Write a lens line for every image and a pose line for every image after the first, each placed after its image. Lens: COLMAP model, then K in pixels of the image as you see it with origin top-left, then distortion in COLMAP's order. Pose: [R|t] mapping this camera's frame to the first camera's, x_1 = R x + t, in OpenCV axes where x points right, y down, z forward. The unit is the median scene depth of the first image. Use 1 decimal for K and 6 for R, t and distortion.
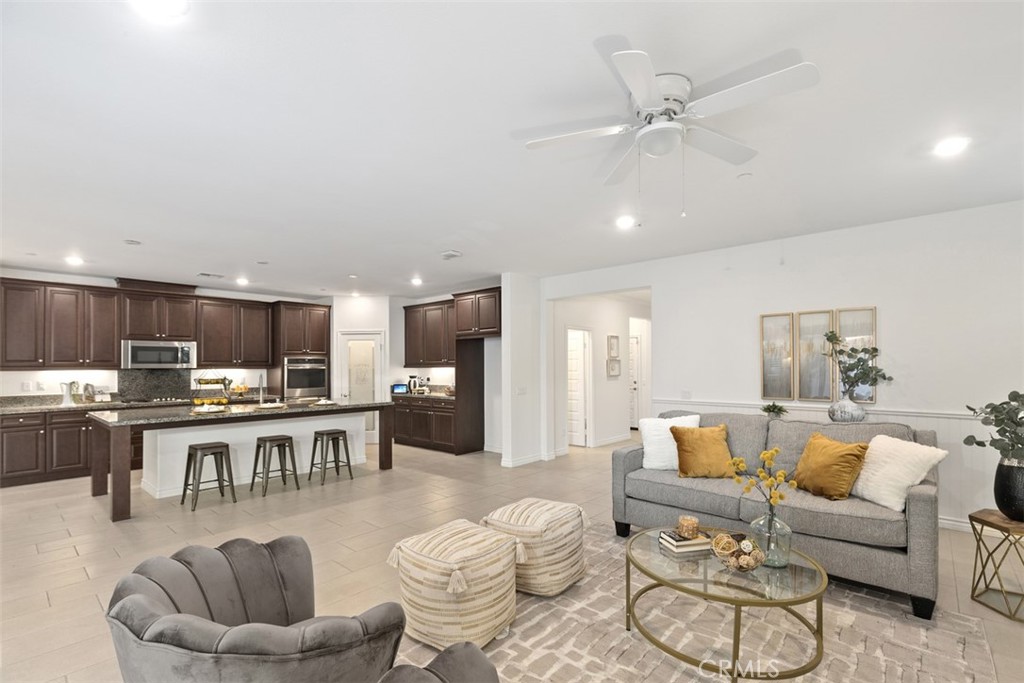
lens RADIAL K [[465.1, 0, 509.1], [0, 465.1, 360.1], [0, 0, 1]] dist [0.005677, -0.001025]
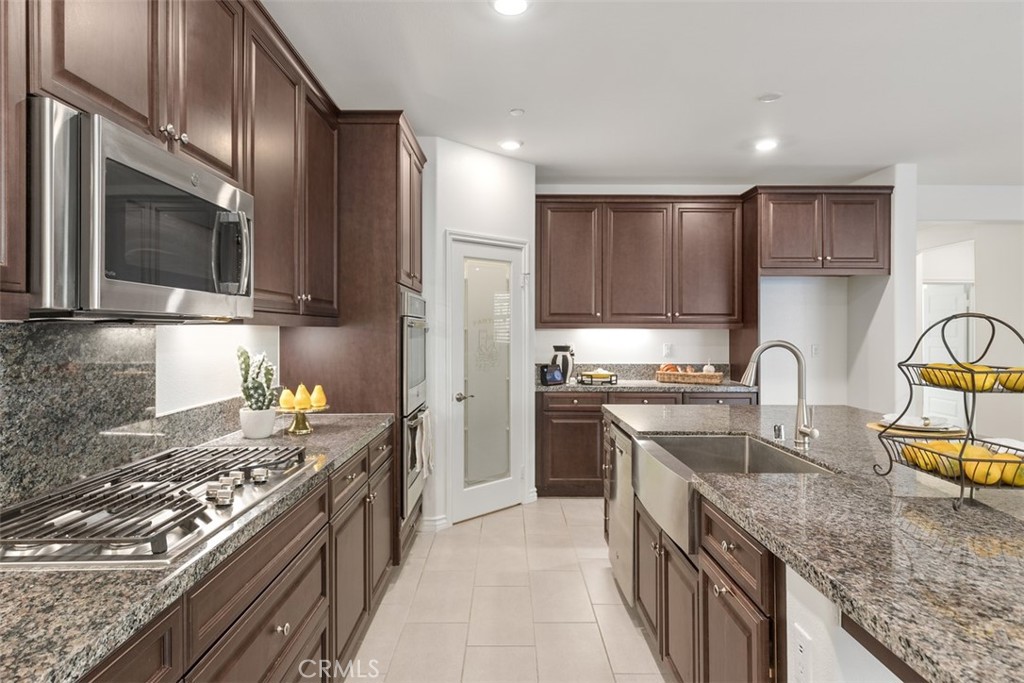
lens RADIAL K [[599.6, 0, 512.1], [0, 599.6, 335.6], [0, 0, 1]] dist [0.007383, -0.000930]
pose [[0.731475, 0.001381, 0.681867, -0.769180], [-0.011453, 0.999882, 0.010262, 0.020933], [-0.681773, -0.015316, 0.731404, 0.695523]]
